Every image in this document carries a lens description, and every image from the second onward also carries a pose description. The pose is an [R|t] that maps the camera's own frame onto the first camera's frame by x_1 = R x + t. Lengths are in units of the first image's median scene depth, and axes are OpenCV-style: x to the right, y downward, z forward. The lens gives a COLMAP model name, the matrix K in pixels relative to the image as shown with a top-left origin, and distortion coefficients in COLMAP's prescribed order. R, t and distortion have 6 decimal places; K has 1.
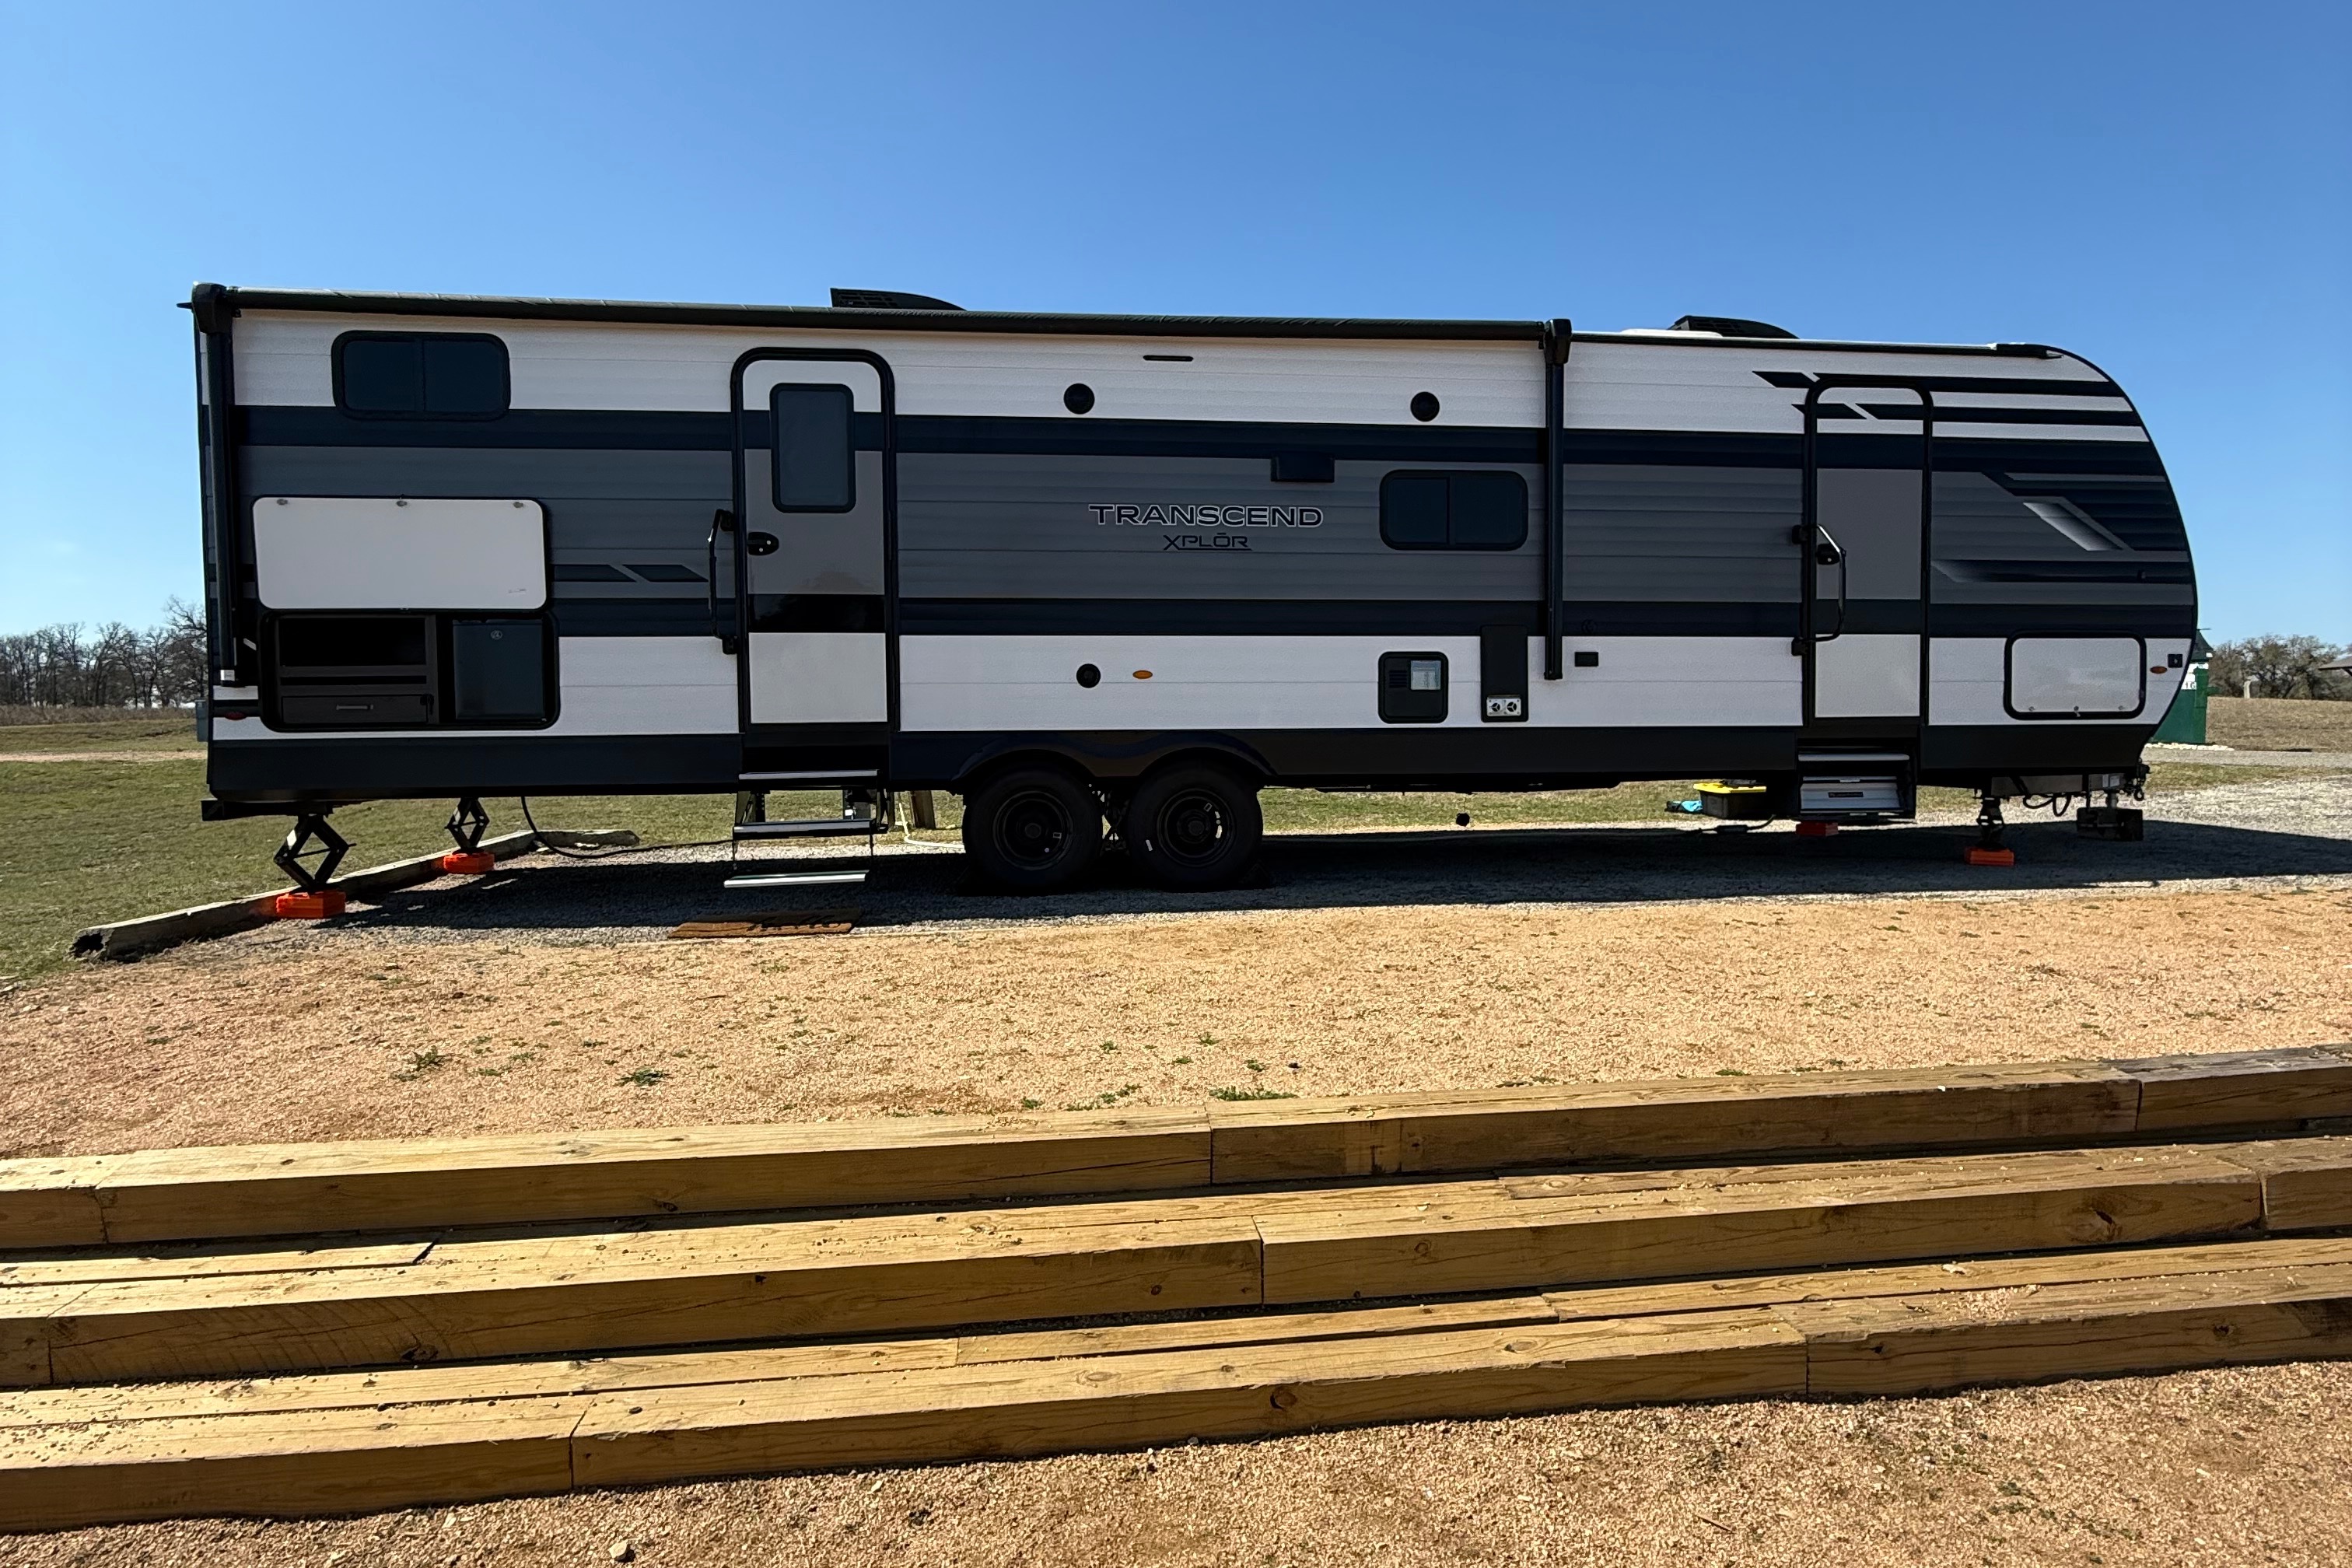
lens RADIAL K [[1198.9, 0, 1176.9], [0, 1198.9, 776.8], [0, 0, 1]] dist [0.000897, -0.000967]
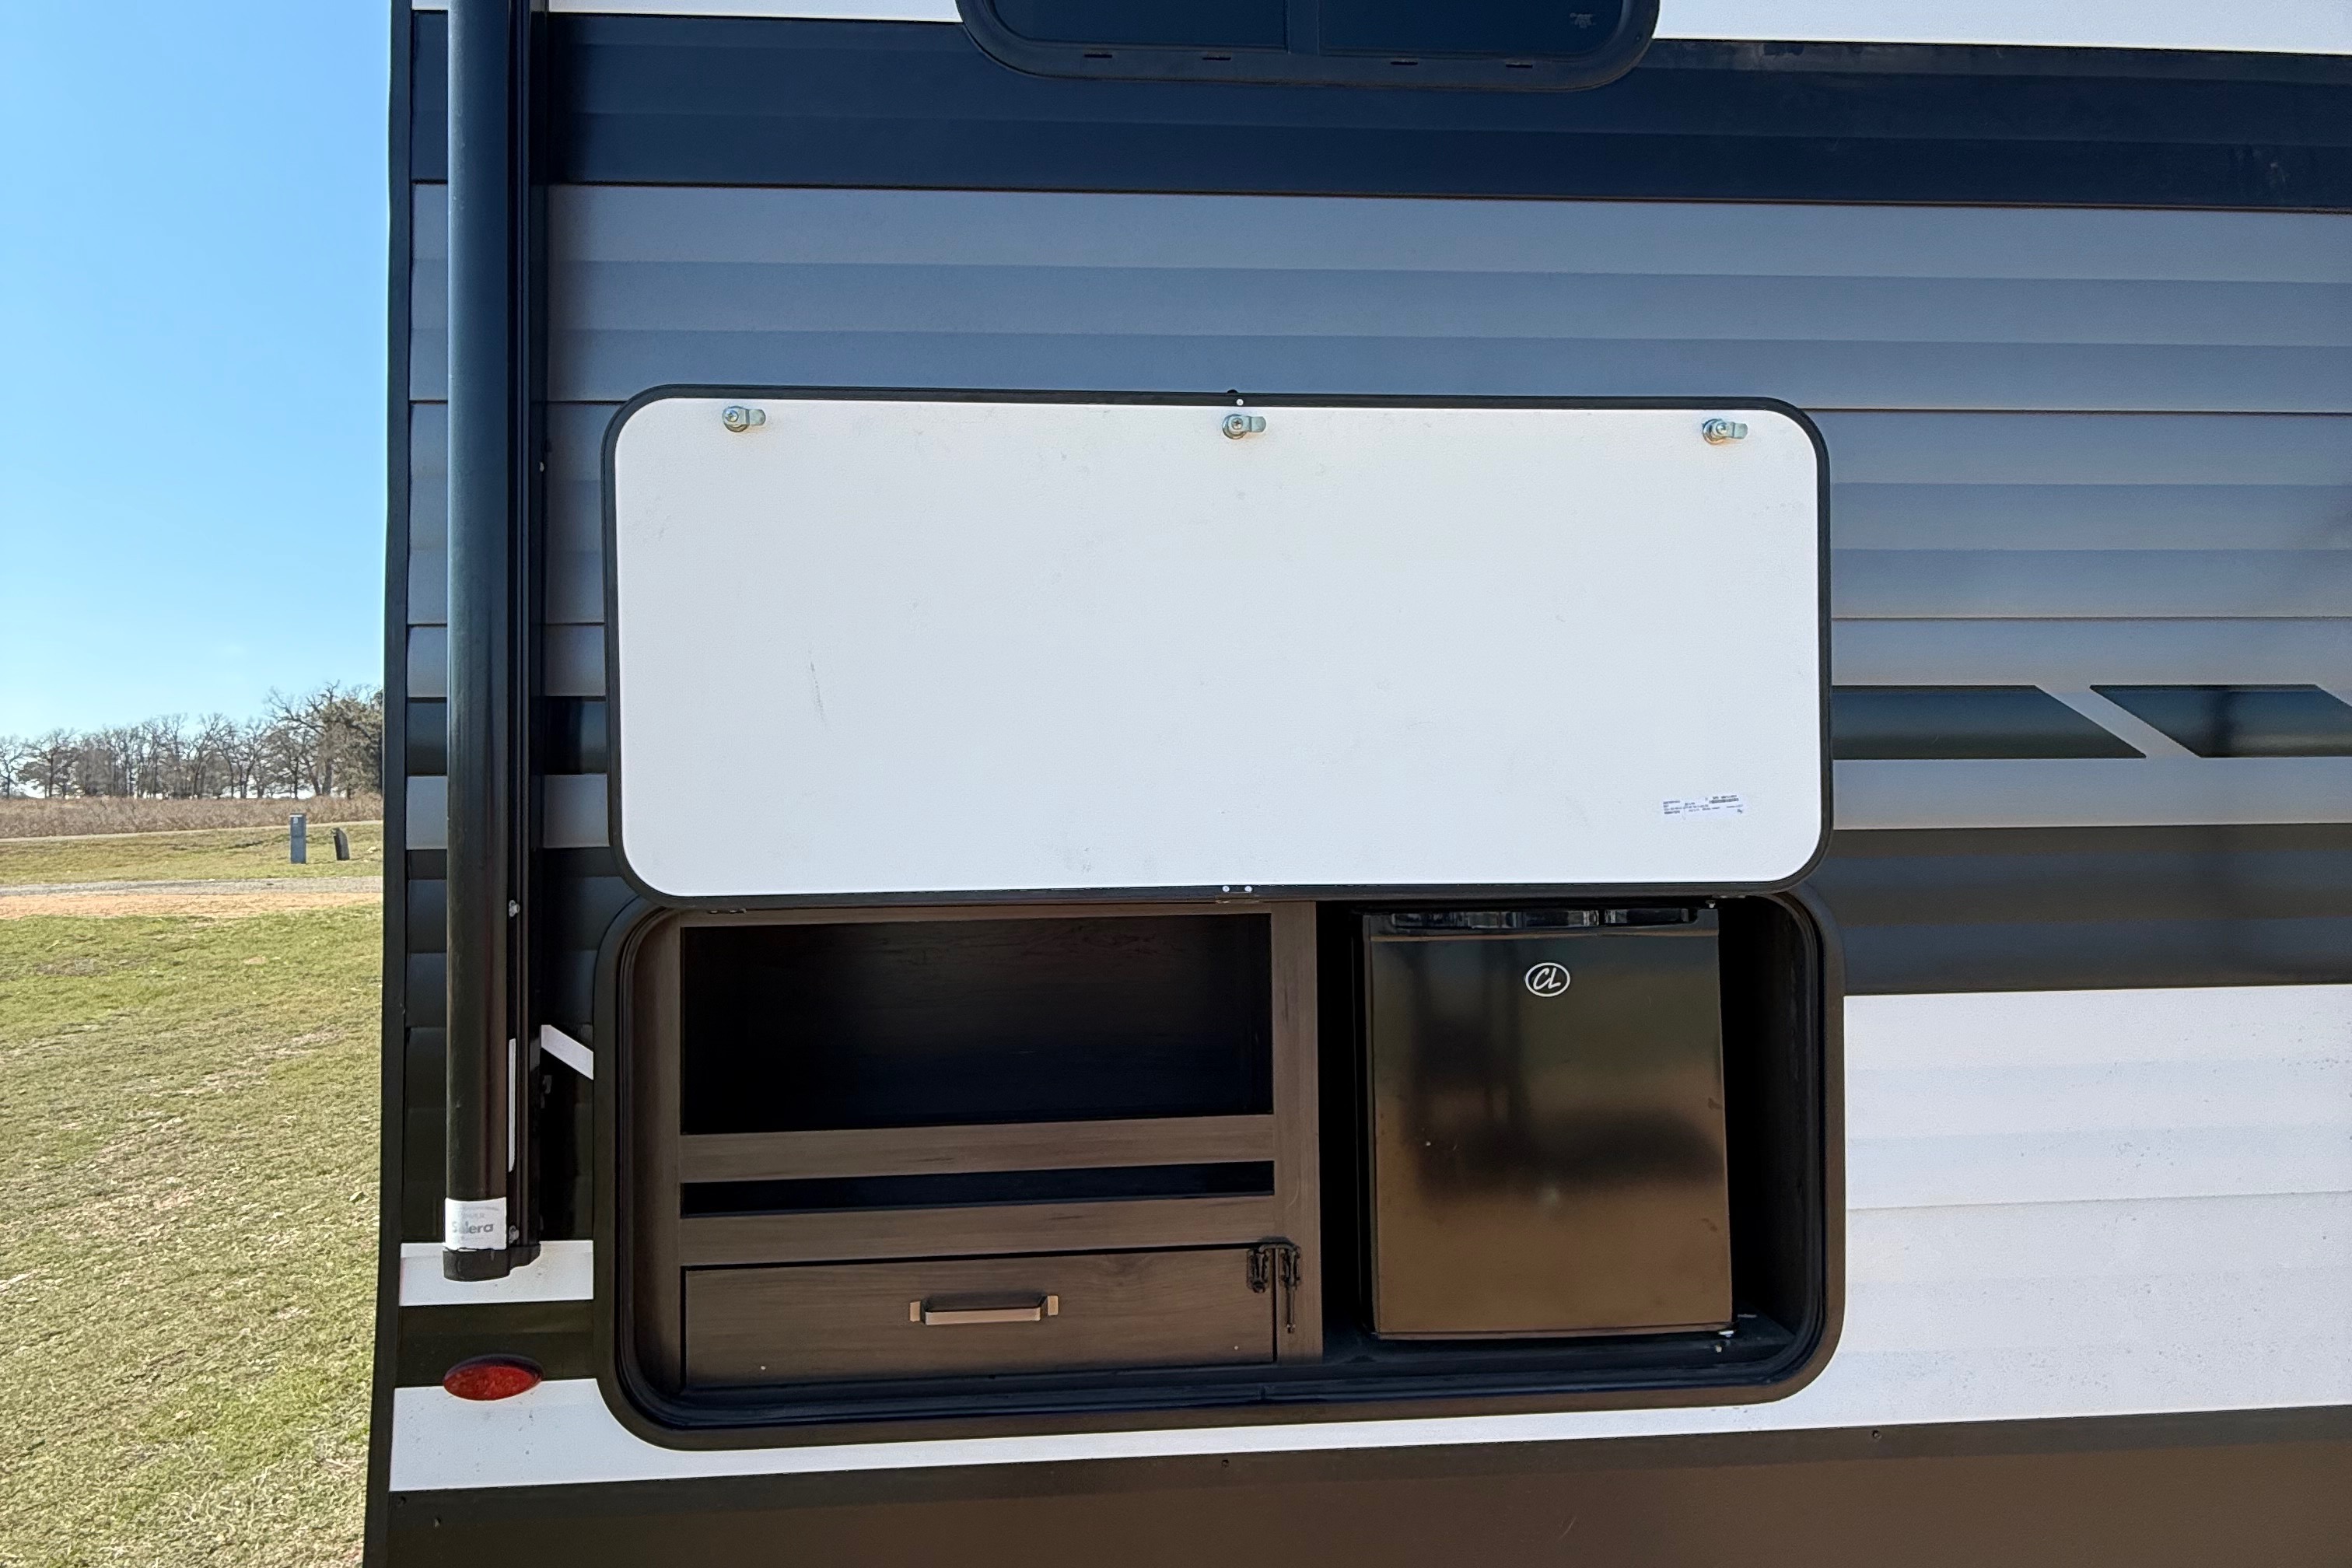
lens RADIAL K [[1198.9, 0, 1175.9], [0, 1198.9, 783.6], [0, 0, 1]] dist [0.000897, -0.000967]
pose [[0.998845, 0.000099, -0.048041, -0.234544], [-0.003243, 0.997855, -0.065380, -0.052713], [0.047931, 0.065460, 0.996703, 0.281624]]
